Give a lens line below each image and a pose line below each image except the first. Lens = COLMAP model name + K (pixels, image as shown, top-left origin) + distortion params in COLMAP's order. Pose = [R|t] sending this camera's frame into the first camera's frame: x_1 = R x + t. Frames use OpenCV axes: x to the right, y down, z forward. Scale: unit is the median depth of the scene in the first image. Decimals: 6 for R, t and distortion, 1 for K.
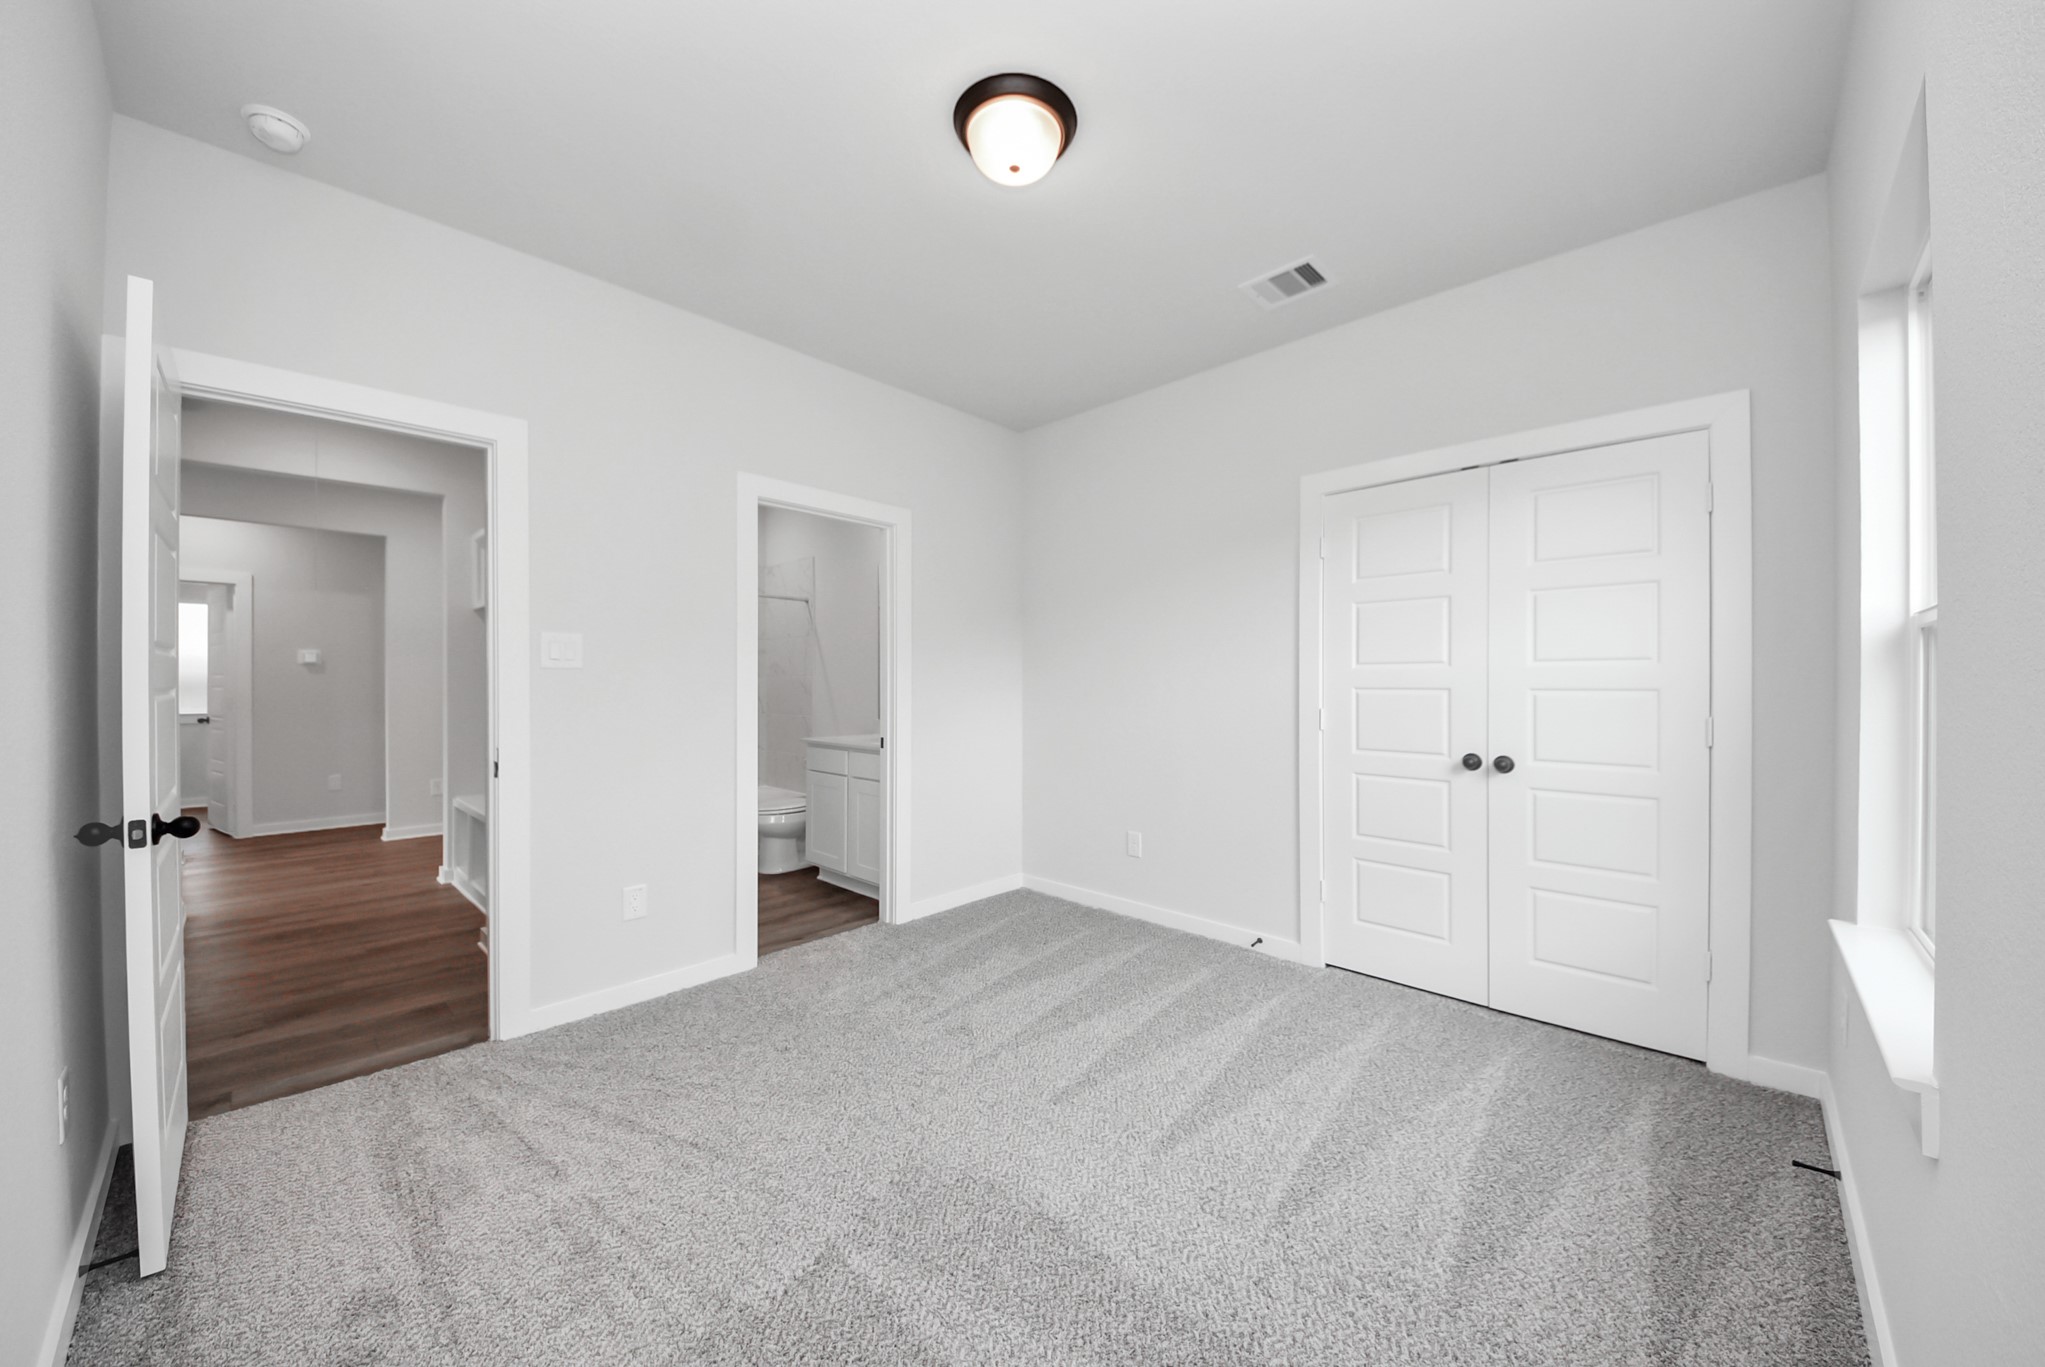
lens RADIAL K [[739.8, 0, 1048.8], [0, 739.8, 685.0], [0, 0, 1]] dist [0.042286, -0.023588]
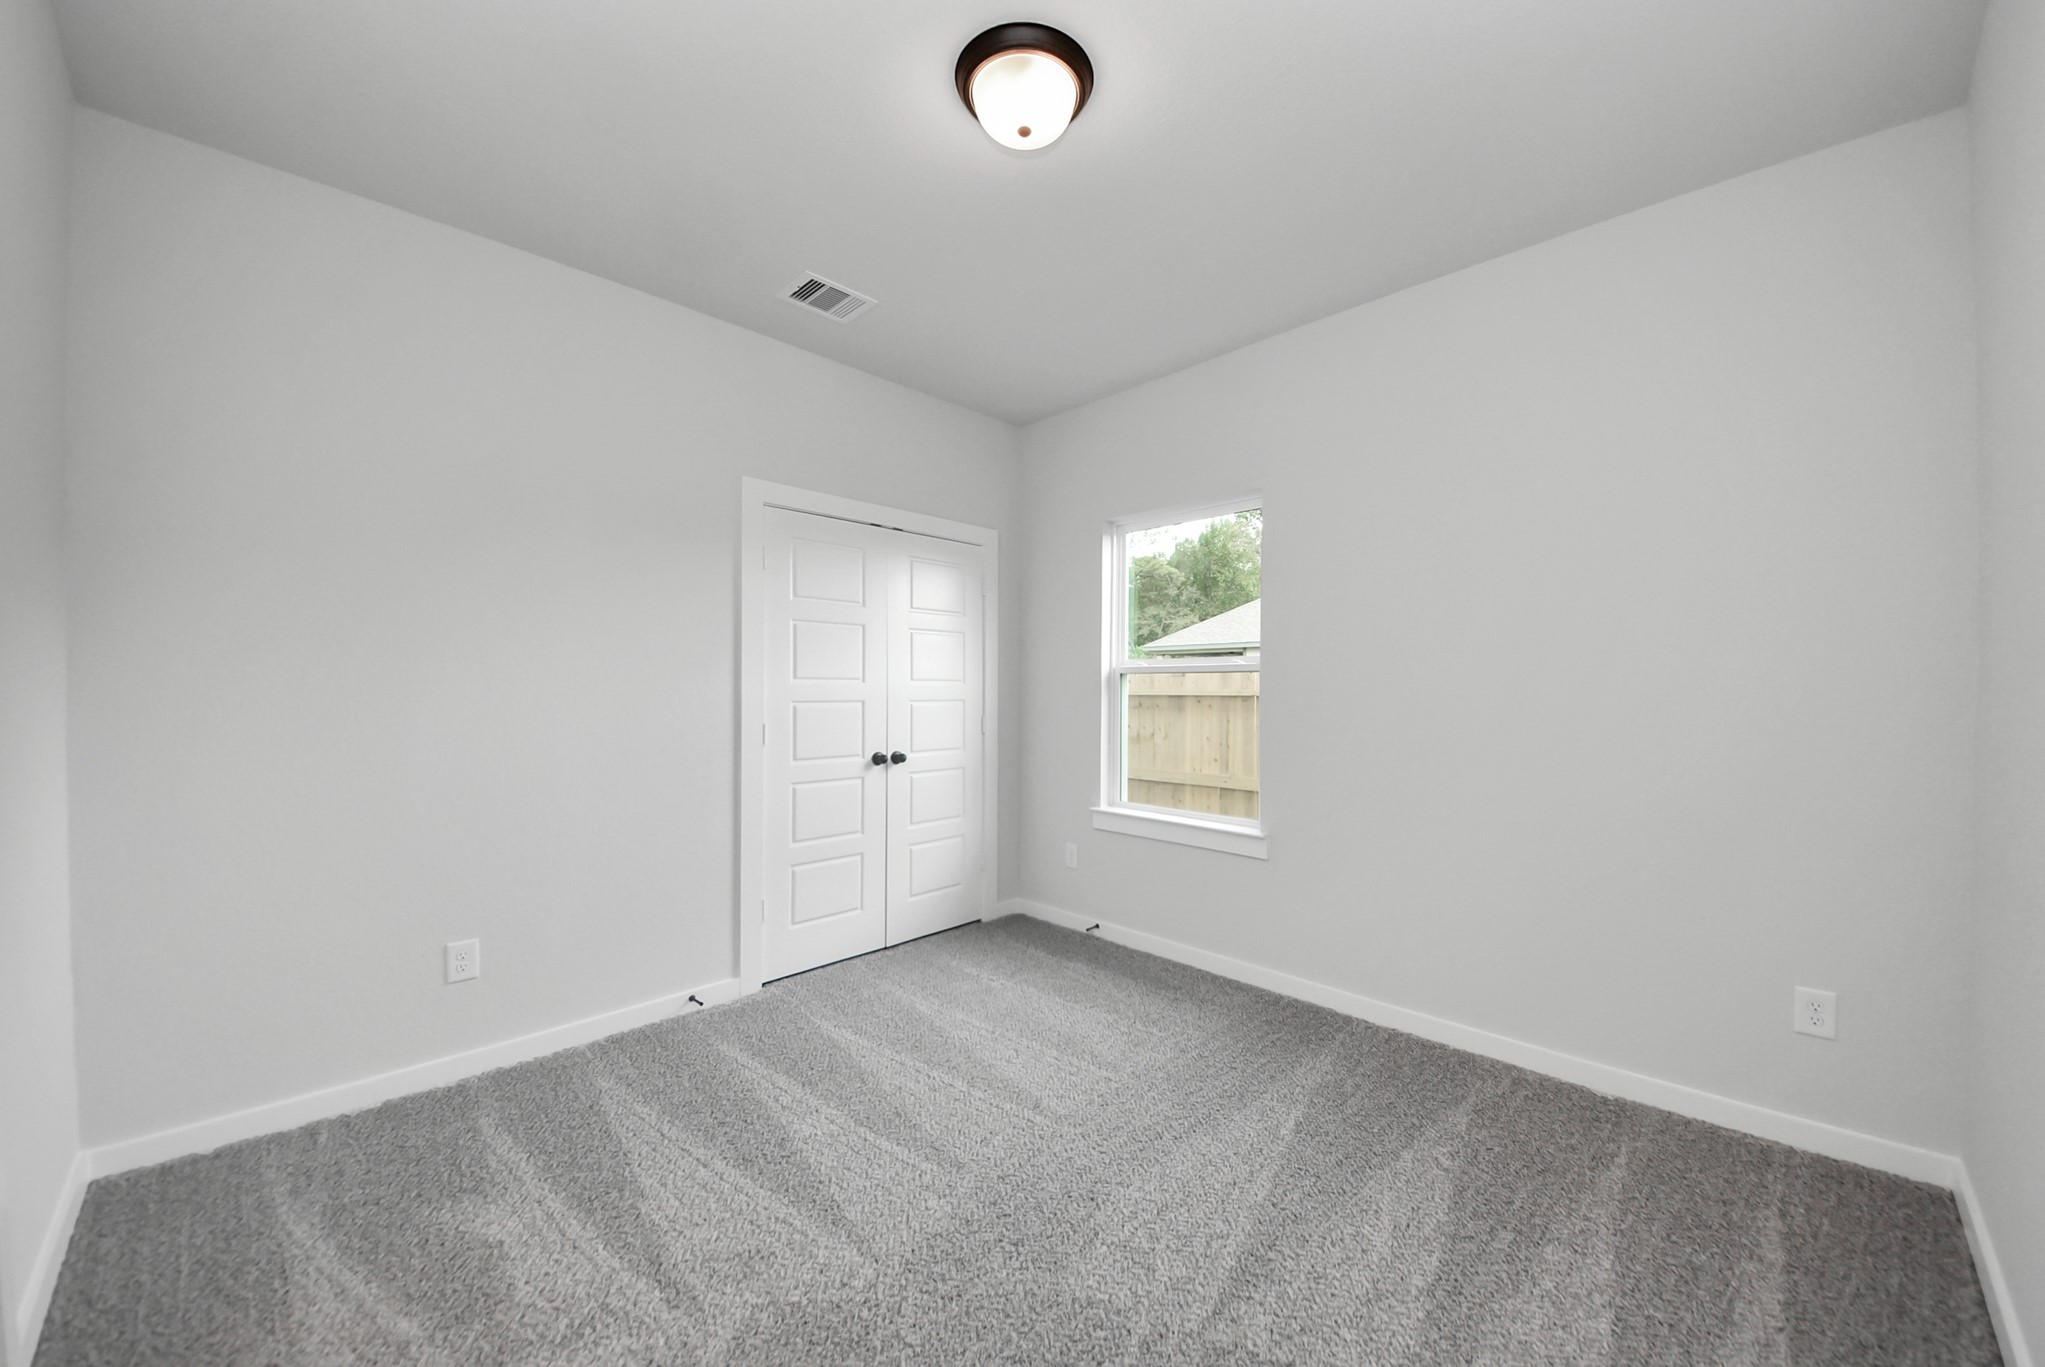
lens RADIAL K [[739.8, 0, 1048.8], [0, 739.8, 685.0], [0, 0, 1]] dist [0.042286, -0.023588]
pose [[0.035561, 0.004337, 0.999358, -0.662870], [0.003291, 0.999985, -0.004456, -0.015293], [-0.999362, 0.003447, 0.035546, 0.651085]]
